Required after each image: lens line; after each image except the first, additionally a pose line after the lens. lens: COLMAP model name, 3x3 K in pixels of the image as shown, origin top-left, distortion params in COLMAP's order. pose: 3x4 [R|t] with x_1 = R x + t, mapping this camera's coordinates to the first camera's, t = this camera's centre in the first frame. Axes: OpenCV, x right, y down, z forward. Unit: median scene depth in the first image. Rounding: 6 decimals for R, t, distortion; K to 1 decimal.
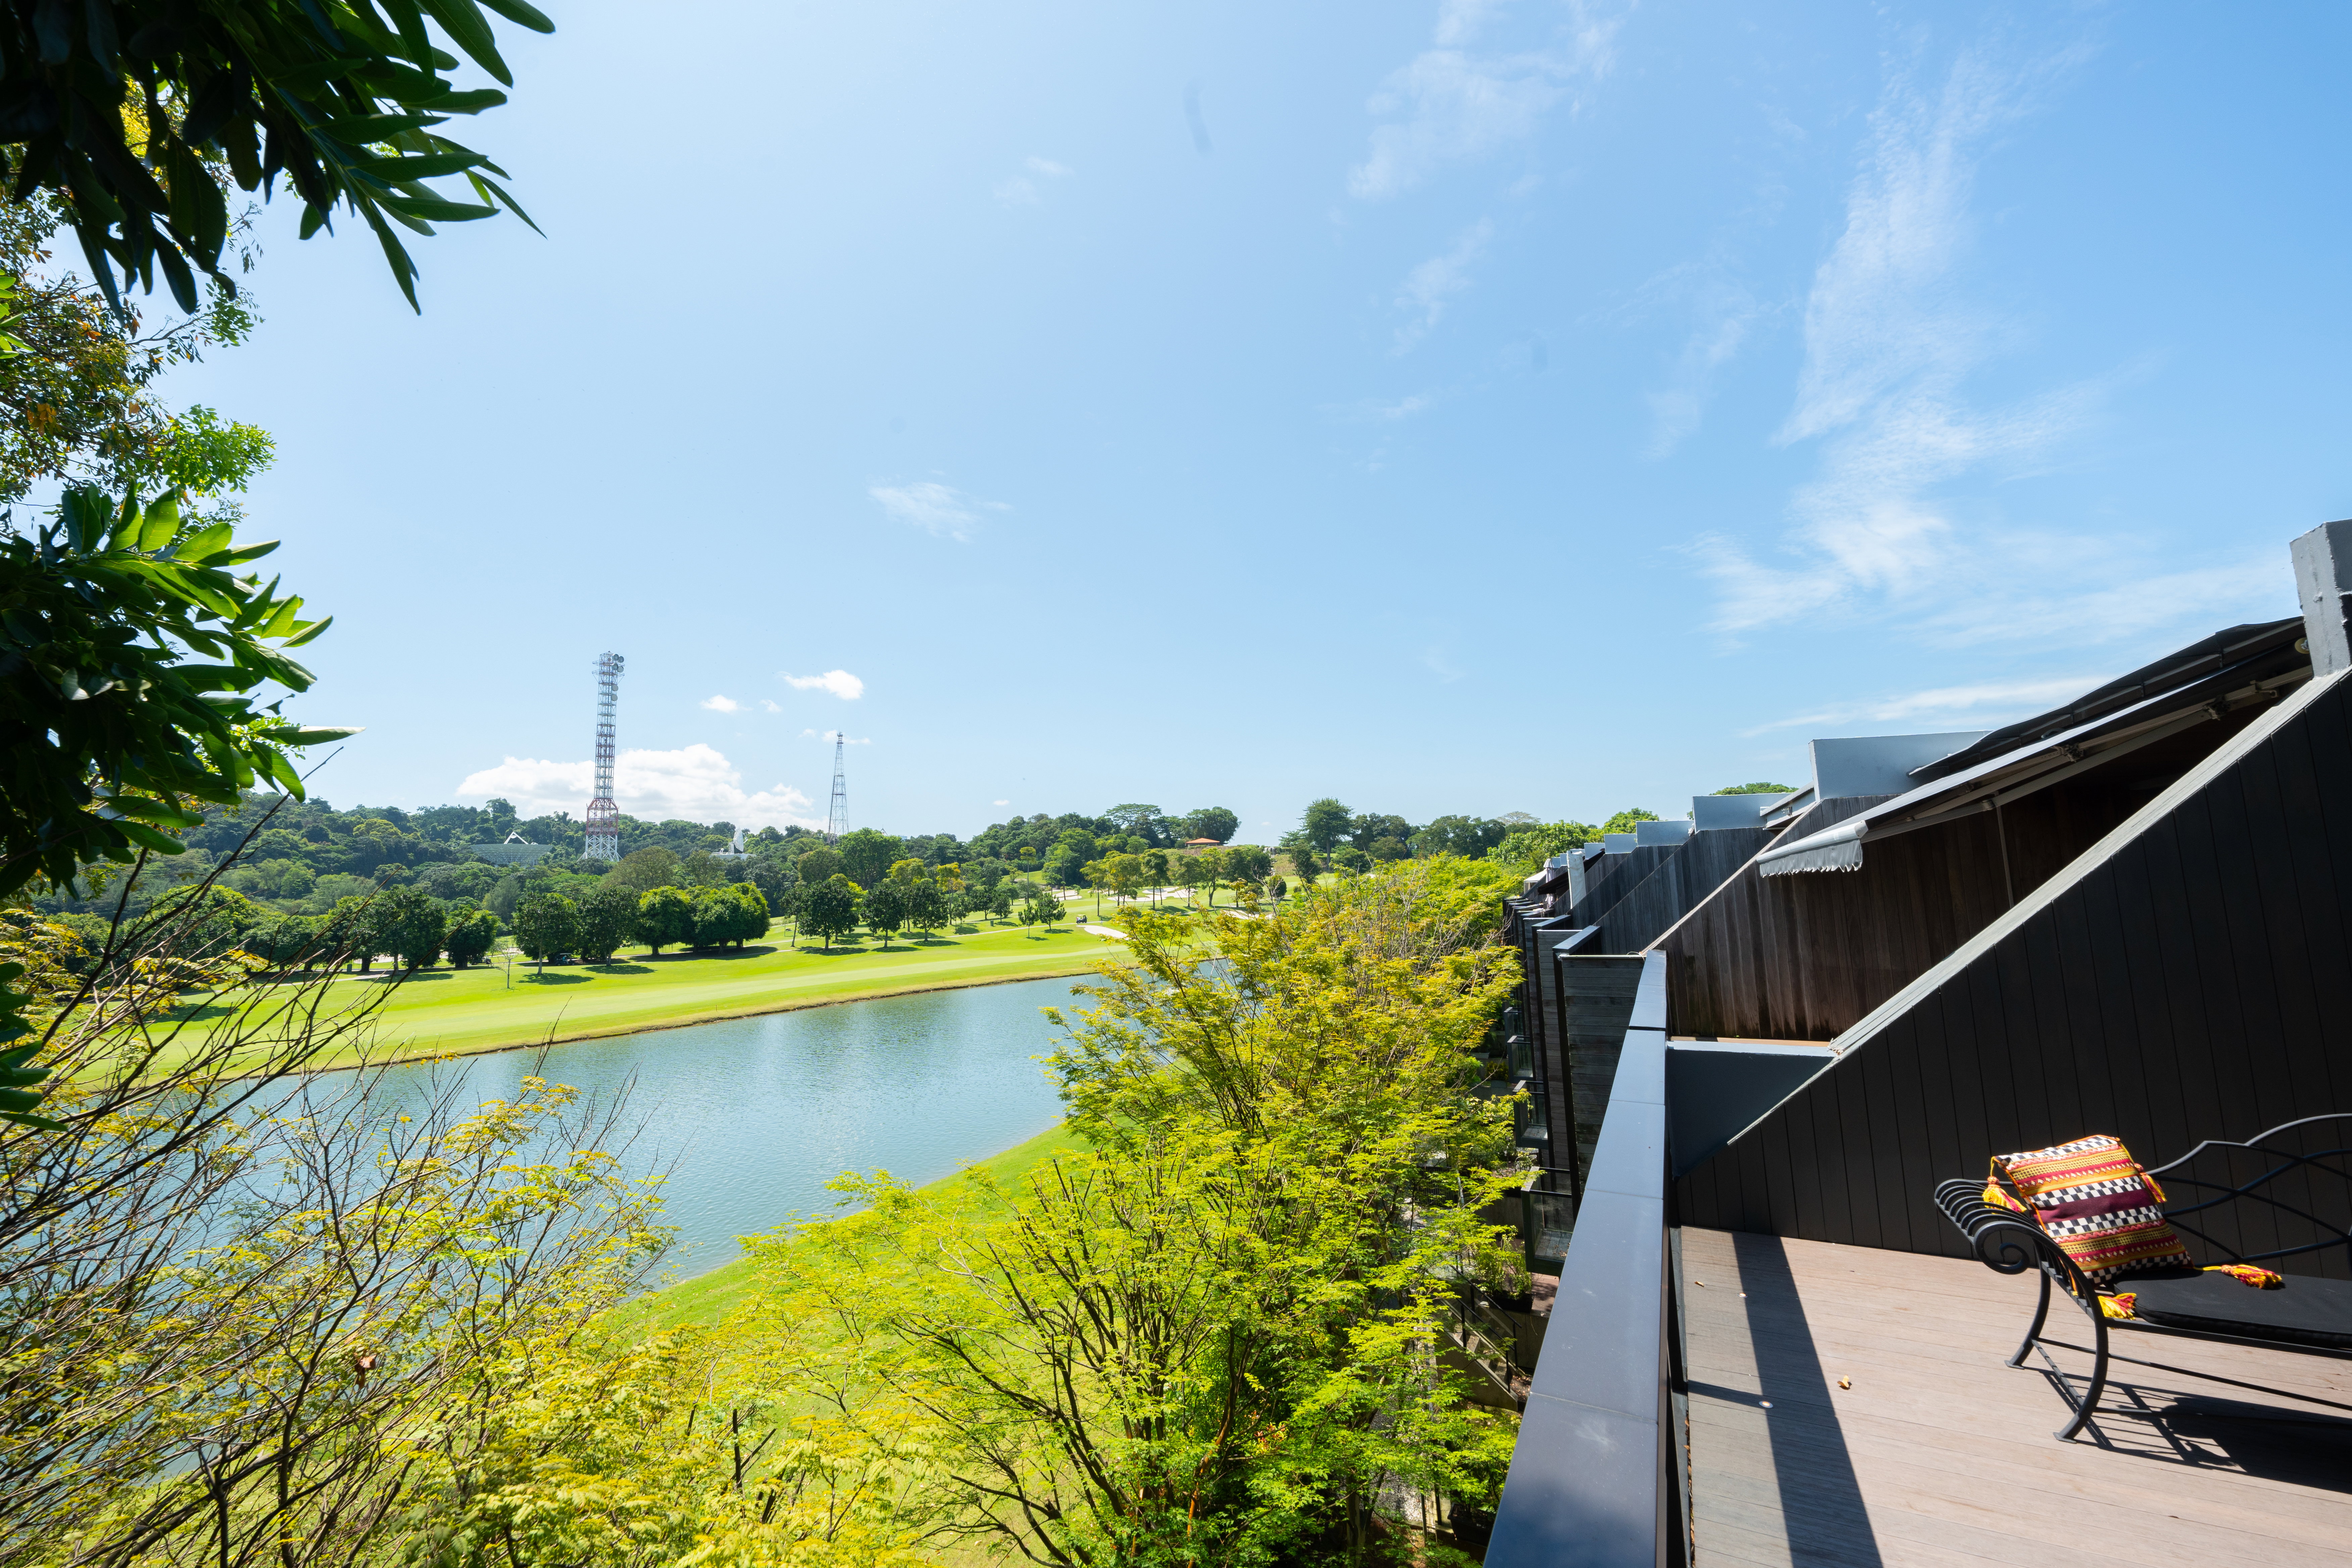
lens RADIAL K [[924.2, 0, 1179.0], [0, 924.2, 788.7], [0, 0, 1]] dist [0.001775, -0.000556]
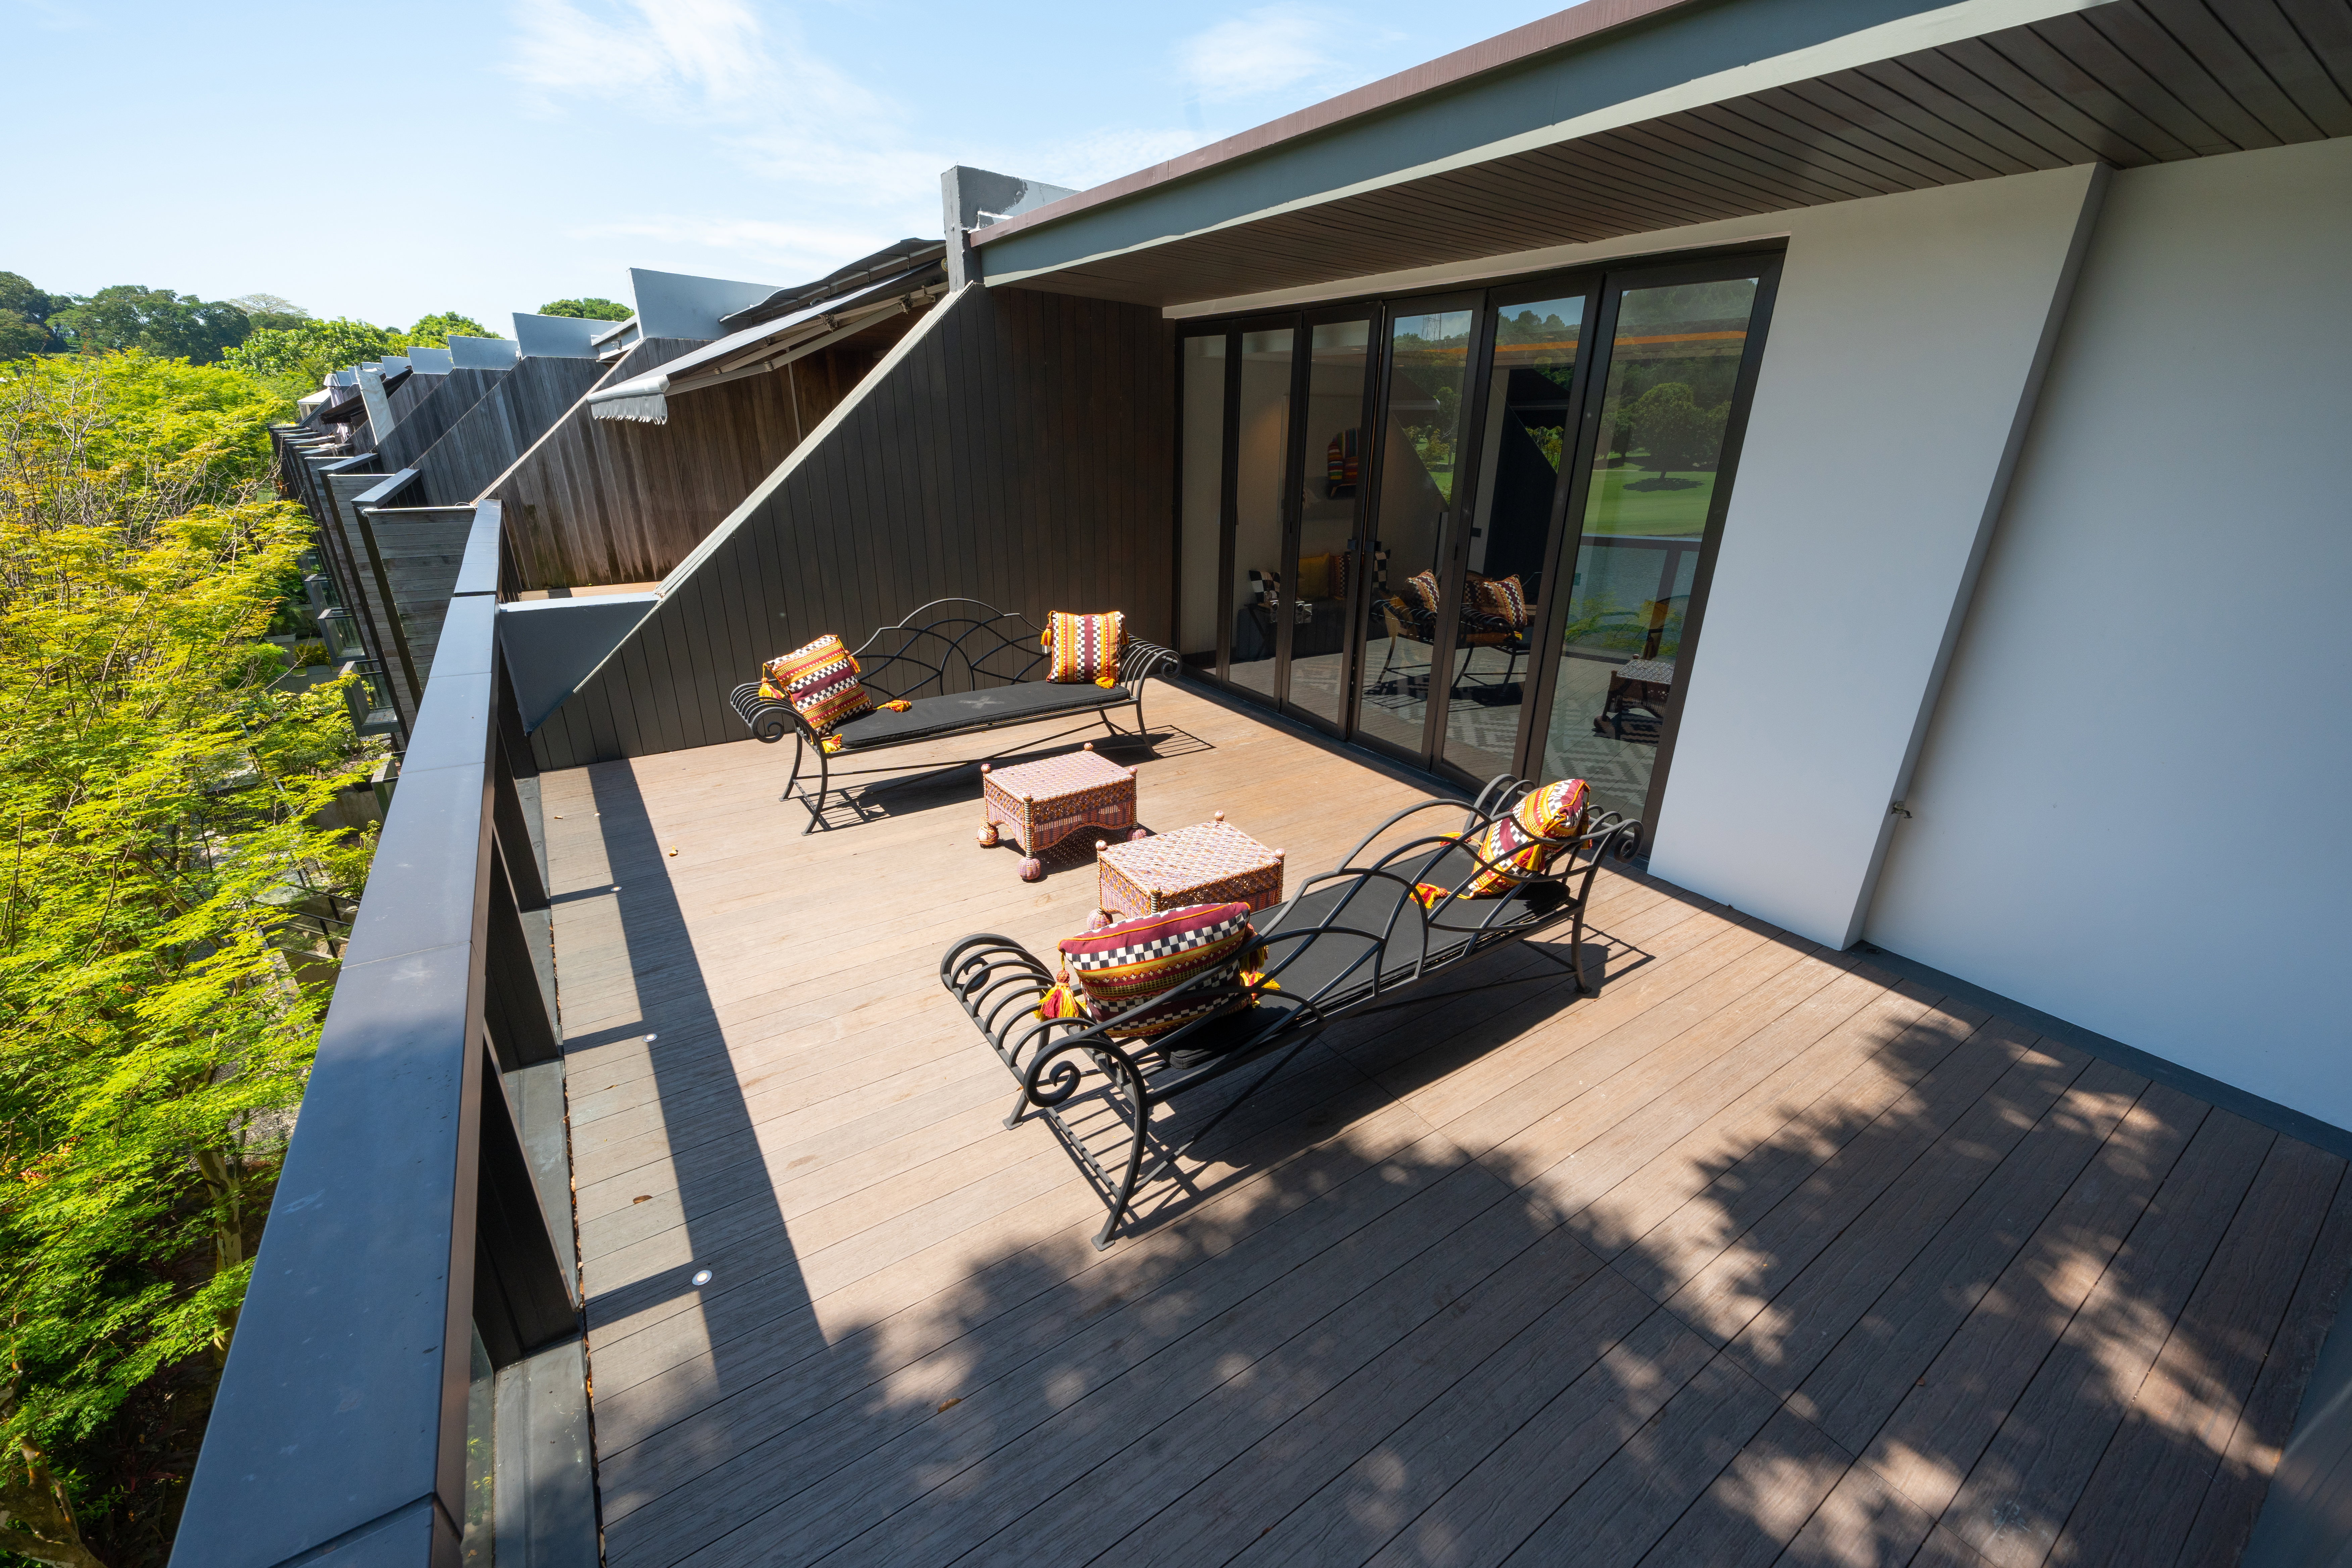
lens RADIAL K [[924.2, 0, 1179.0], [0, 924.2, 788.7], [0, 0, 1]] dist [0.001775, -0.000556]
pose [[0.476401, -0.294635, 0.828391, 0.002299], [-0.127467, 0.909082, 0.396639, -0.019715], [-0.869939, -0.294552, 0.395532, -0.046656]]
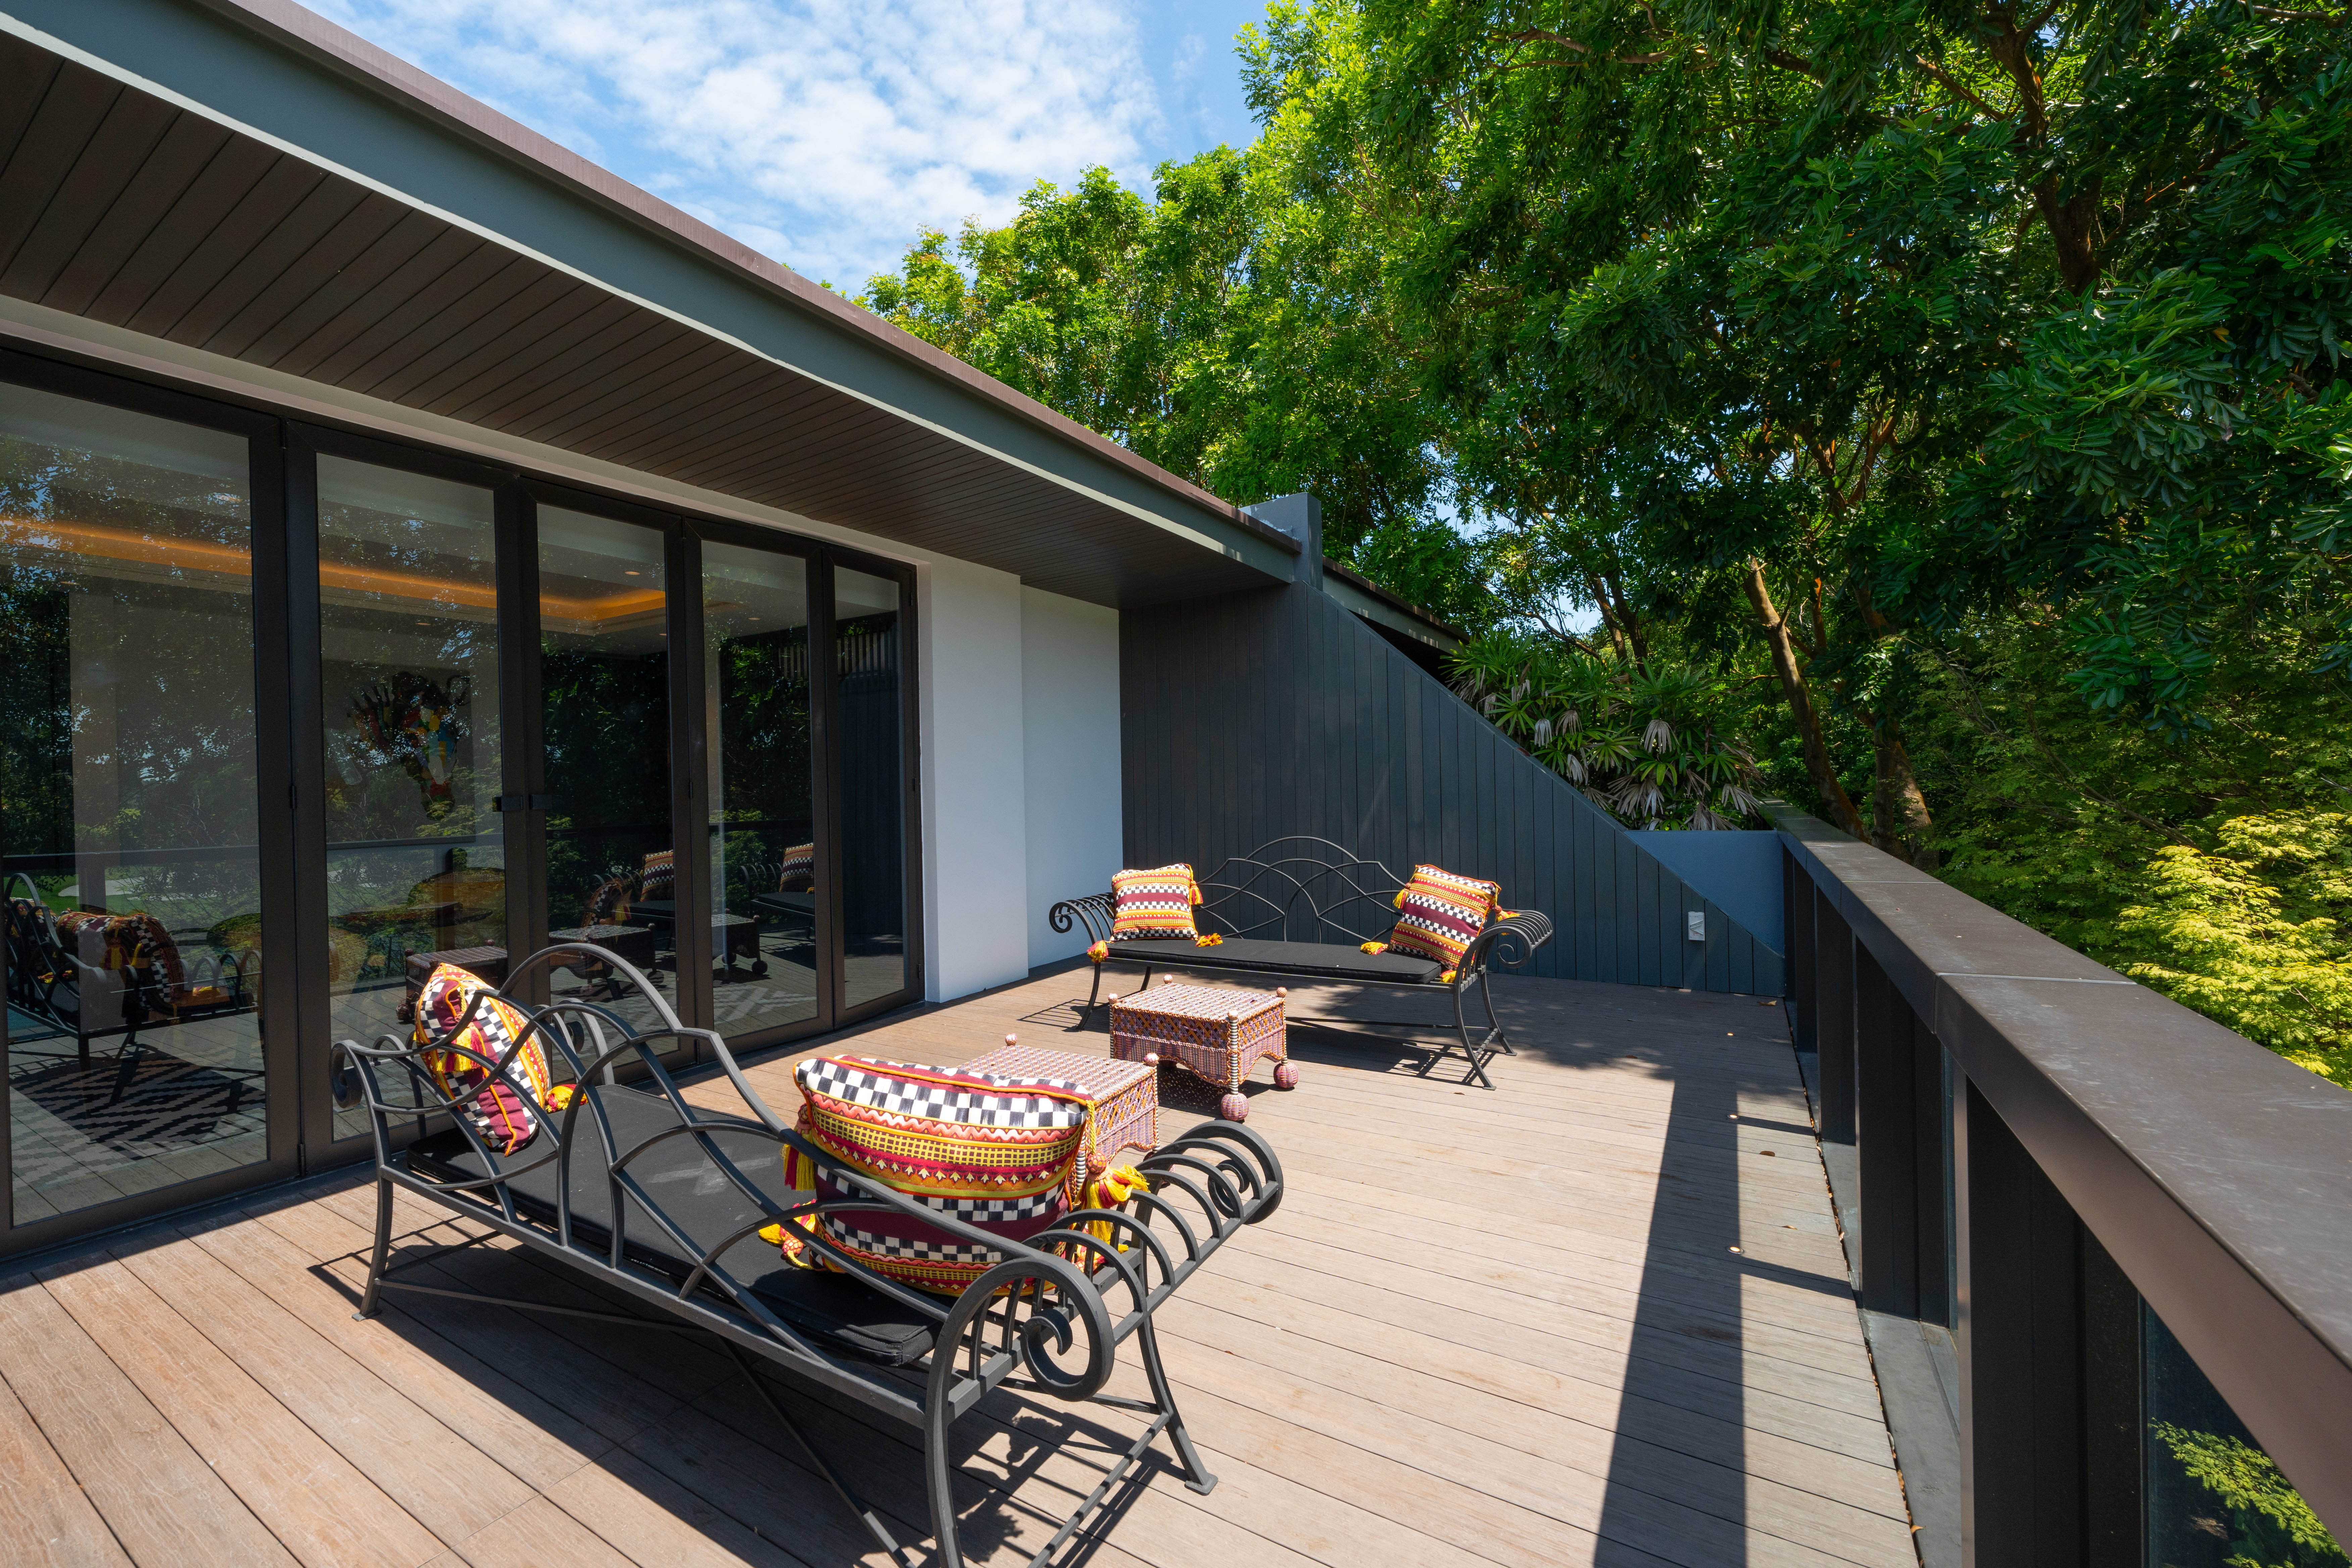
lens RADIAL K [[913.5, 0, 1181.3], [0, 913.5, 789.9], [0, 0, 1]] dist [-0.023153, -0.000110]
pose [[-0.997340, 0.048220, 0.054662, 0.366309], [0.041756, 0.992628, -0.113781, 0.139977], [-0.059746, -0.111196, -0.992001, 0.629230]]
